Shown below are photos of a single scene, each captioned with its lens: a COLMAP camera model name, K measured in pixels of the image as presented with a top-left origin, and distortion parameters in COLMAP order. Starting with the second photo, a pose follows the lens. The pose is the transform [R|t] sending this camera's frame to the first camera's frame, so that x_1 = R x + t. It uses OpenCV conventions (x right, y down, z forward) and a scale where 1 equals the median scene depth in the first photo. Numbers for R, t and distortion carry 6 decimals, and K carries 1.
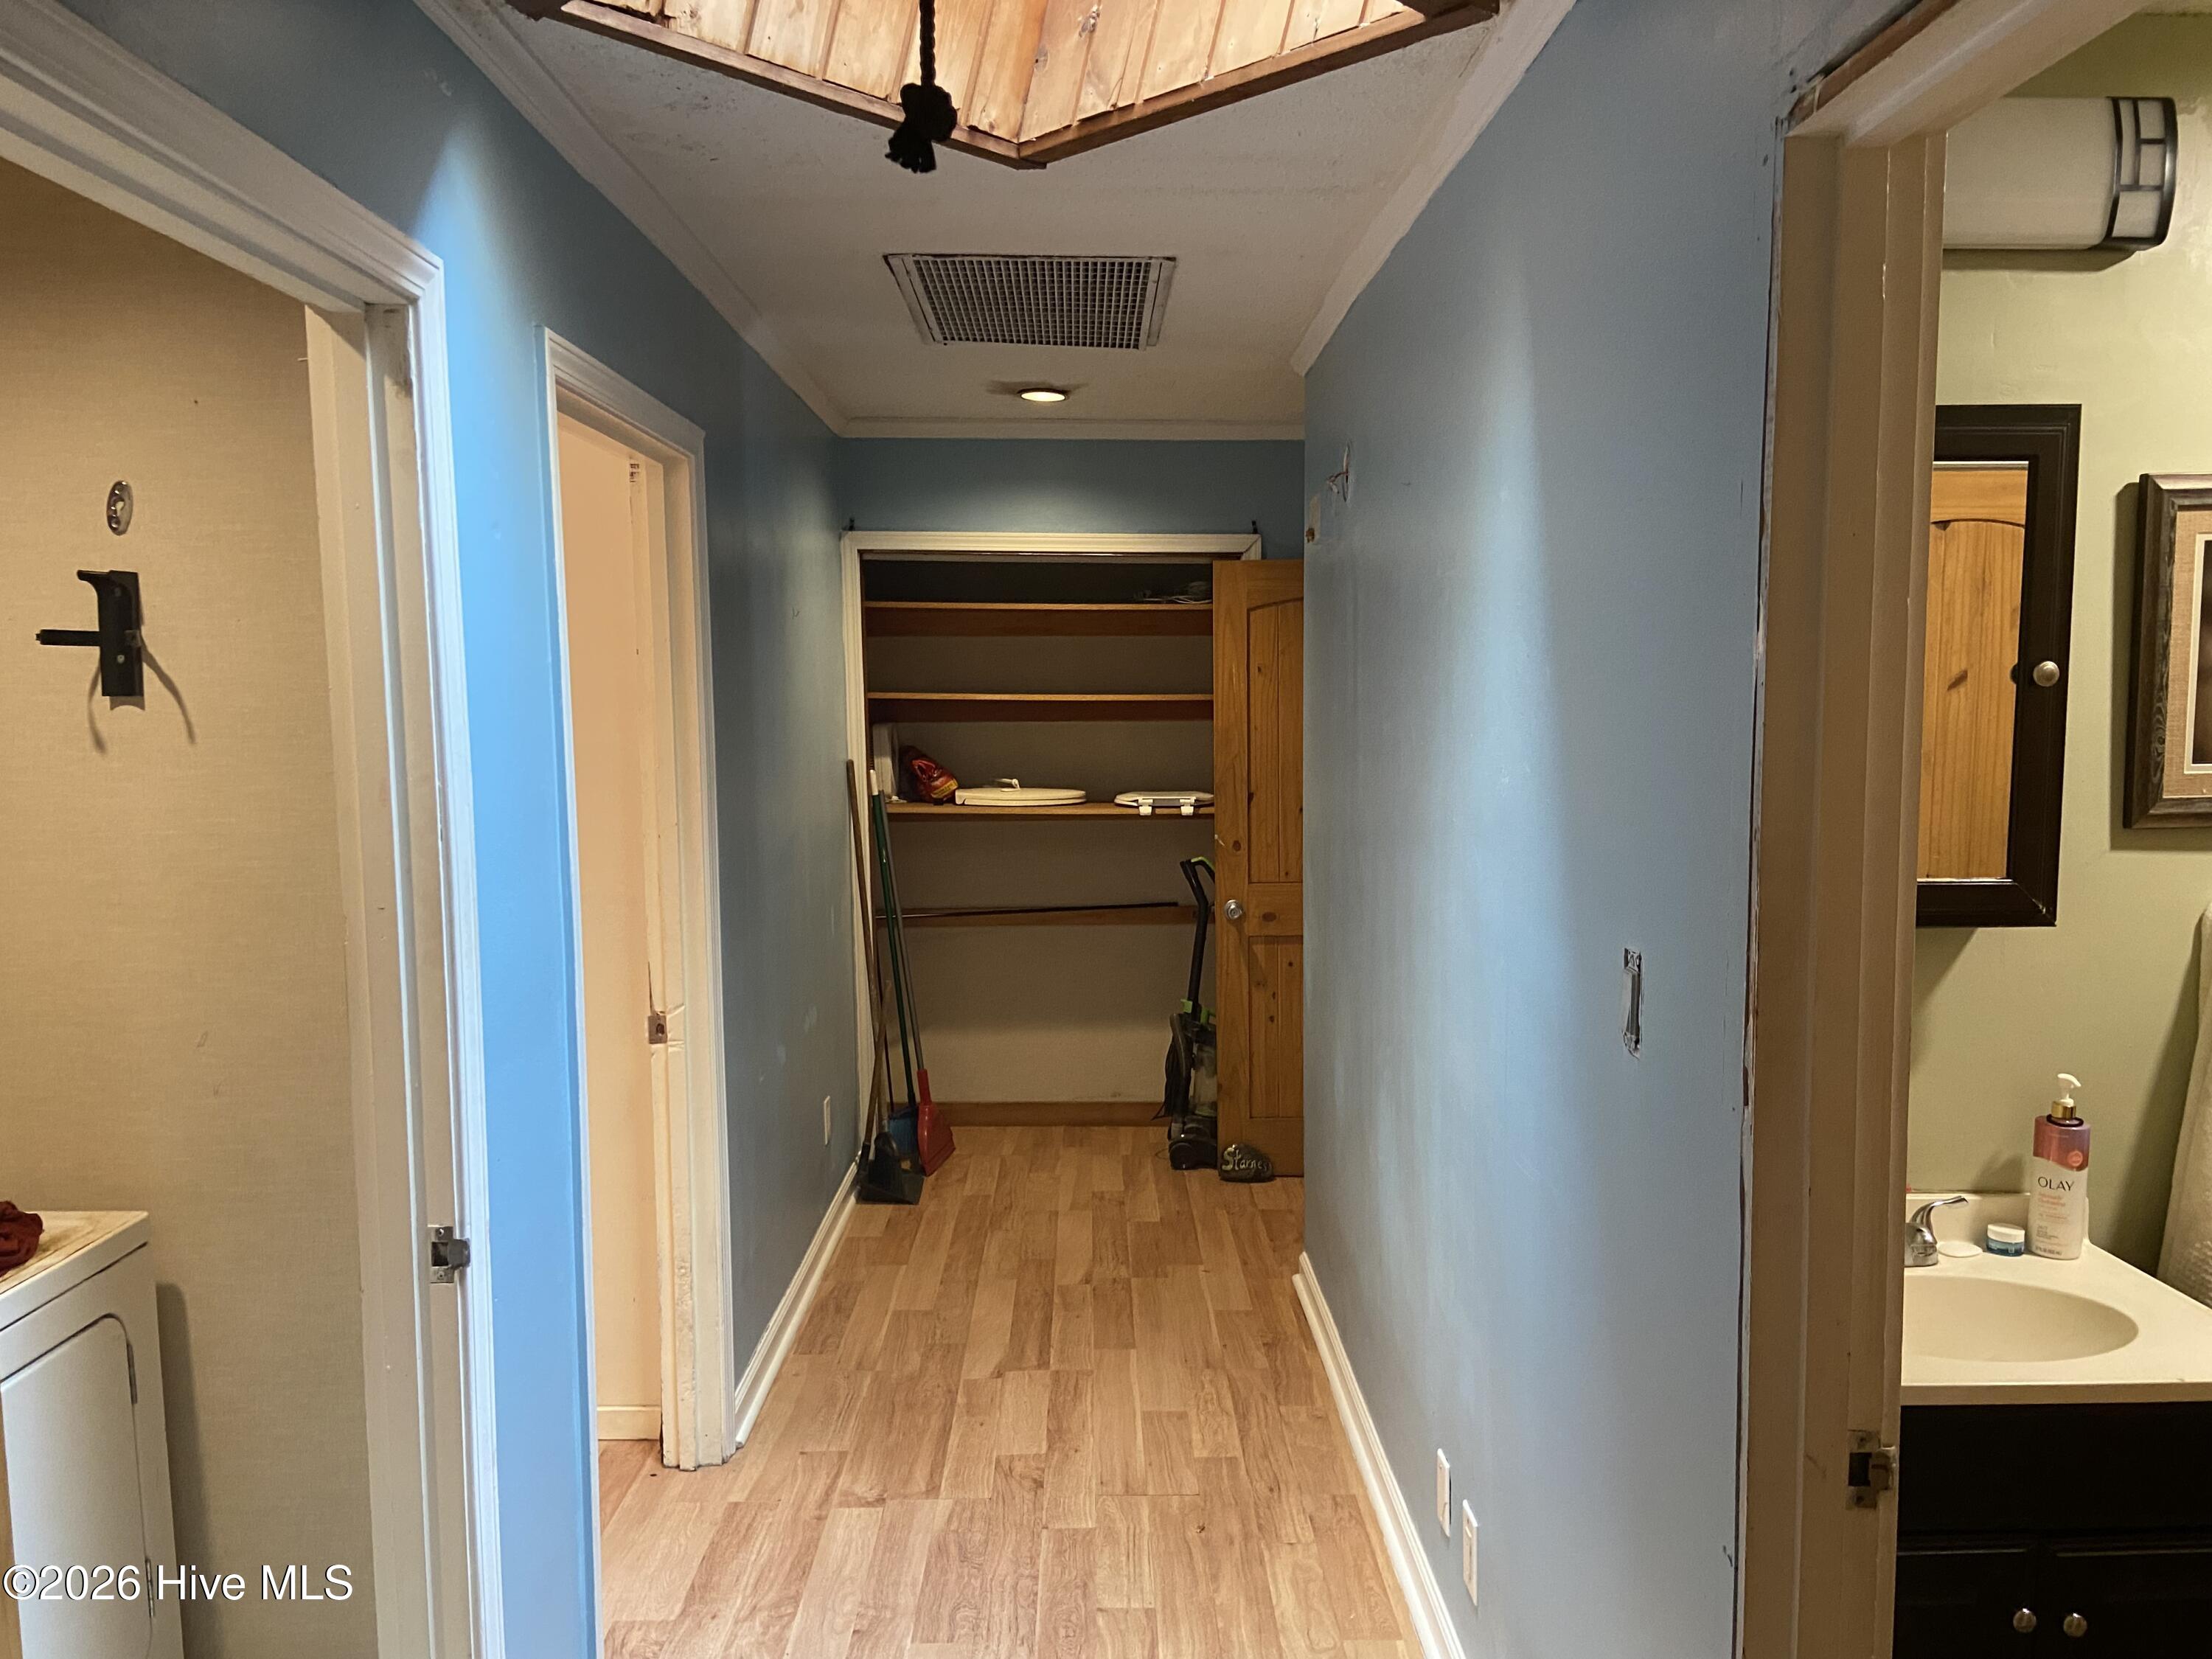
lens RADIAL K [[1689.9, 0, 1106.0], [0, 1689.9, 829.5], [0, 0, 1]] dist [0.110995, -0.153188]
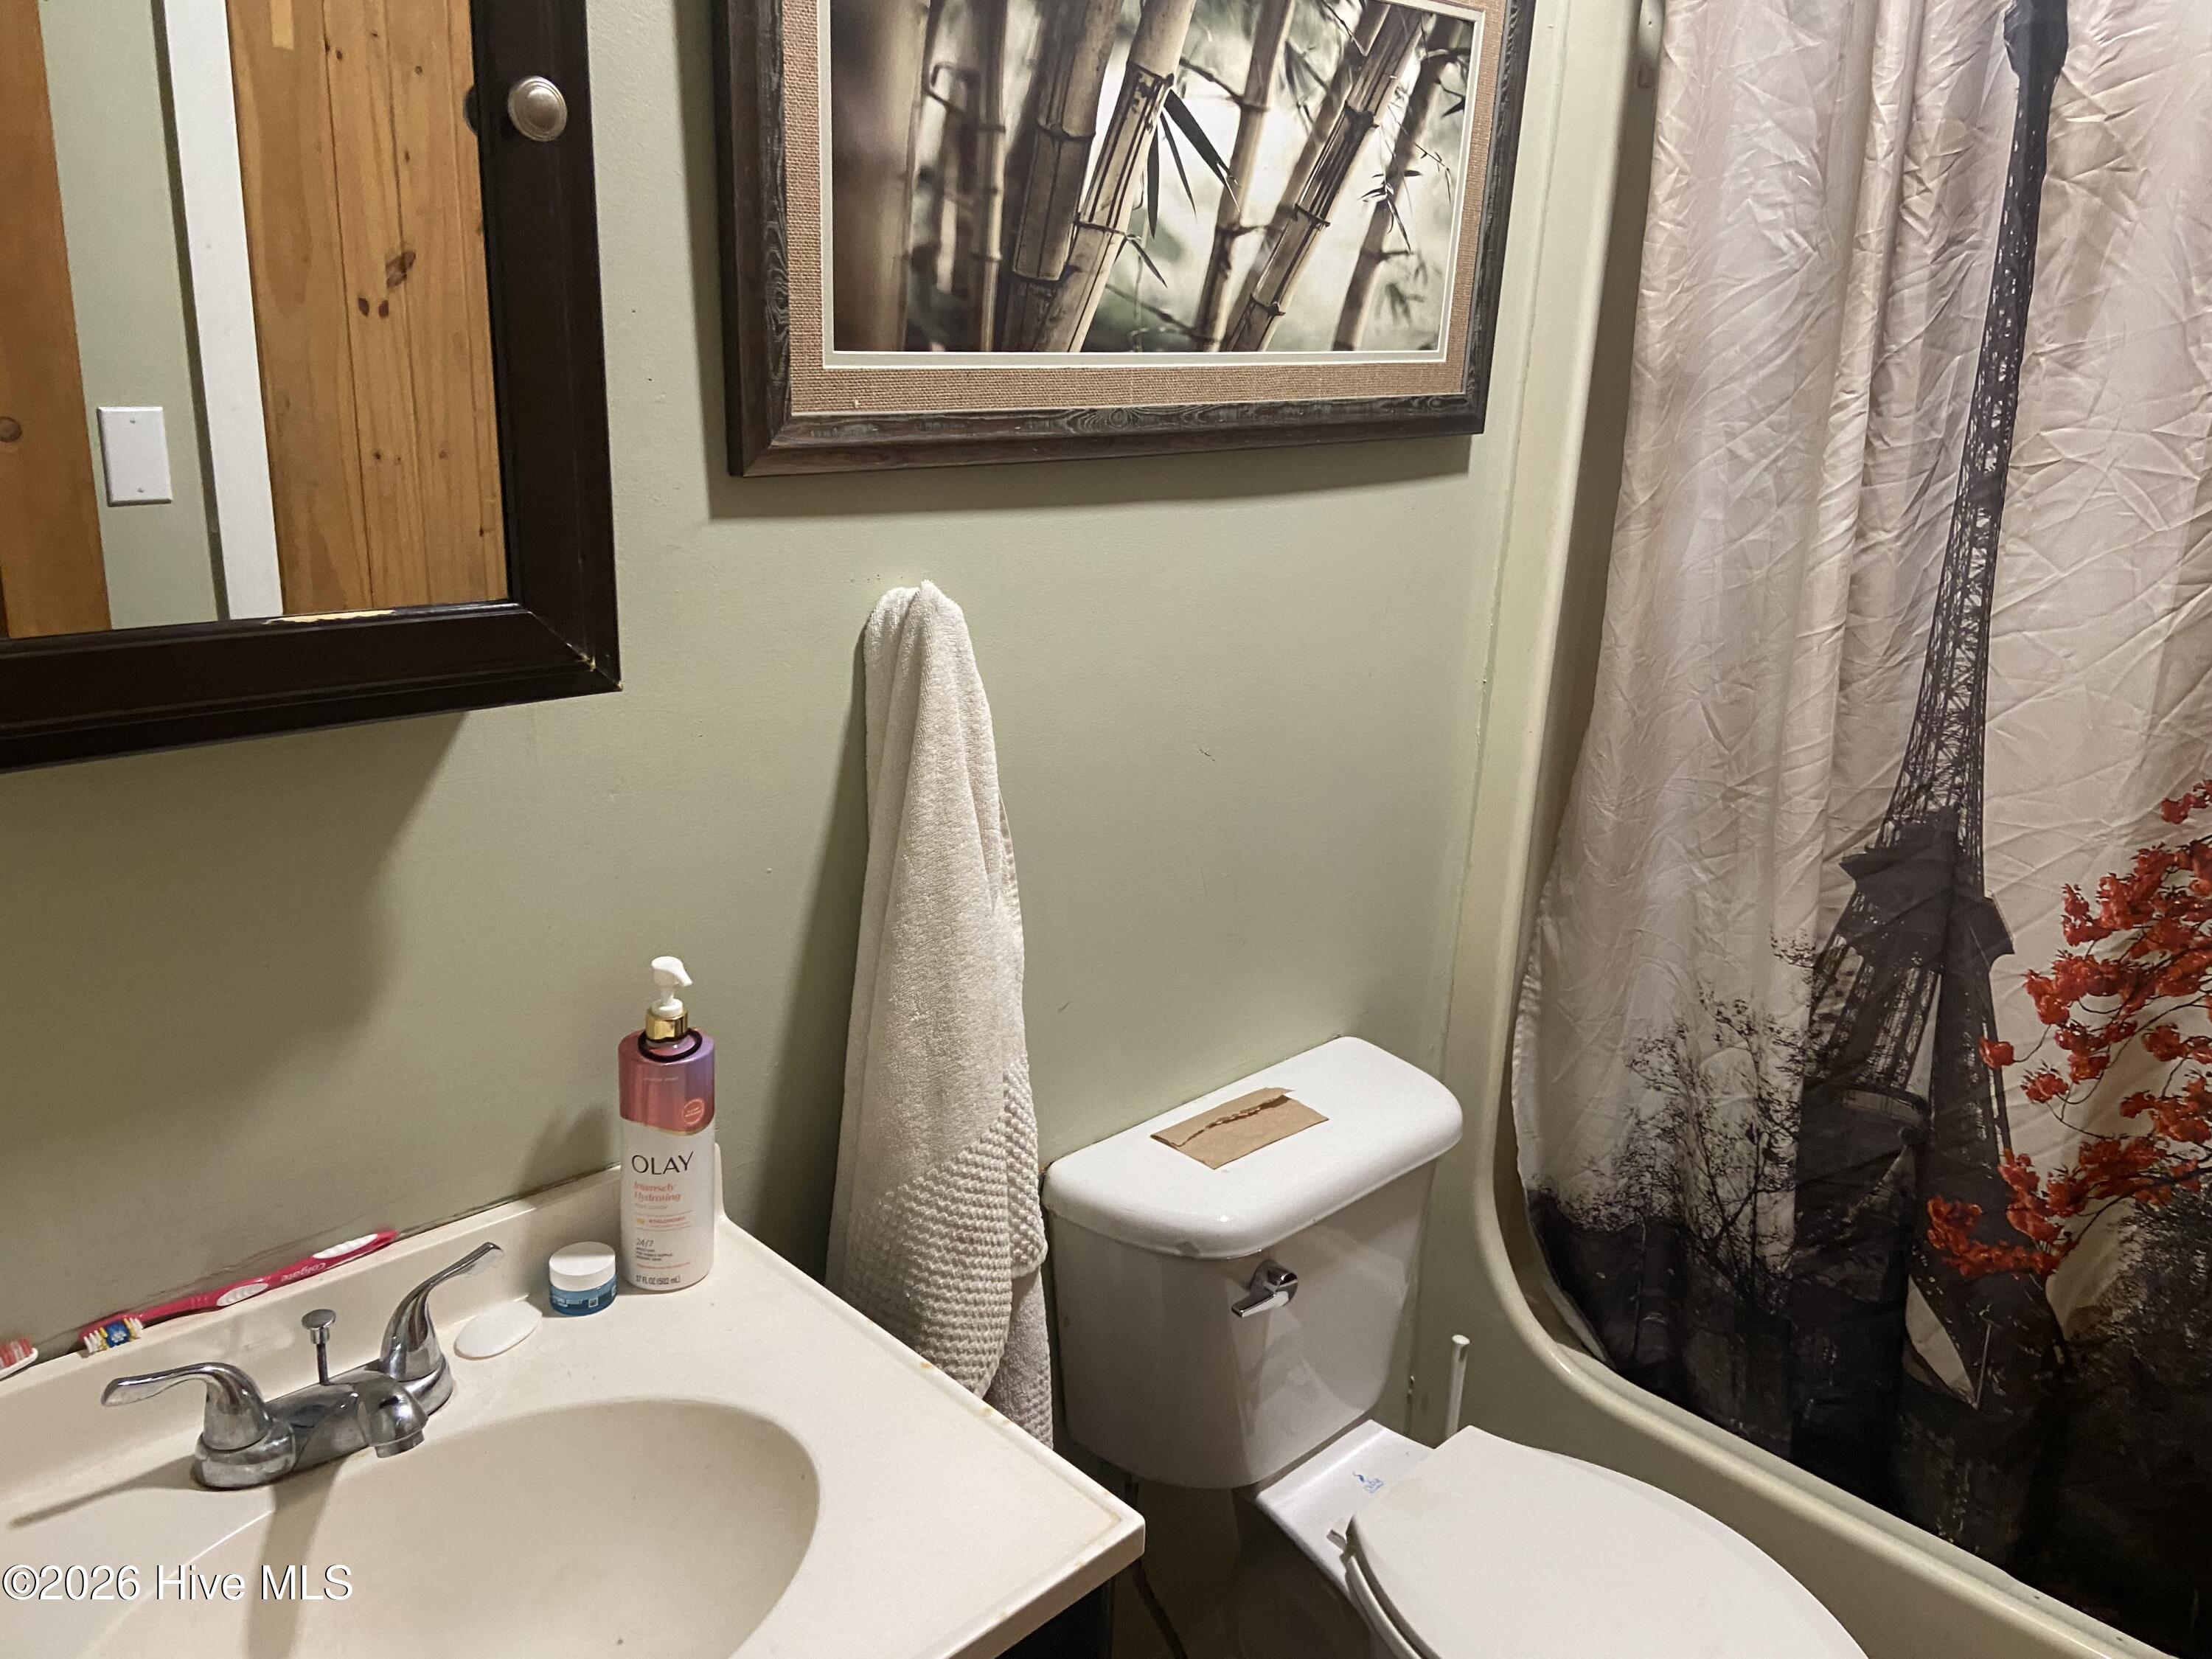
lens RADIAL K [[1665.1, 0, 1106.0], [0, 1665.1, 829.5], [0, 0, 1]] dist [0.114225, -0.150737]
pose [[0.736493, -0.168389, 0.655152, 0.327588], [0.015714, 0.972518, 0.232295, -0.013406], [-0.676263, -0.160788, 0.718899, 0.547842]]
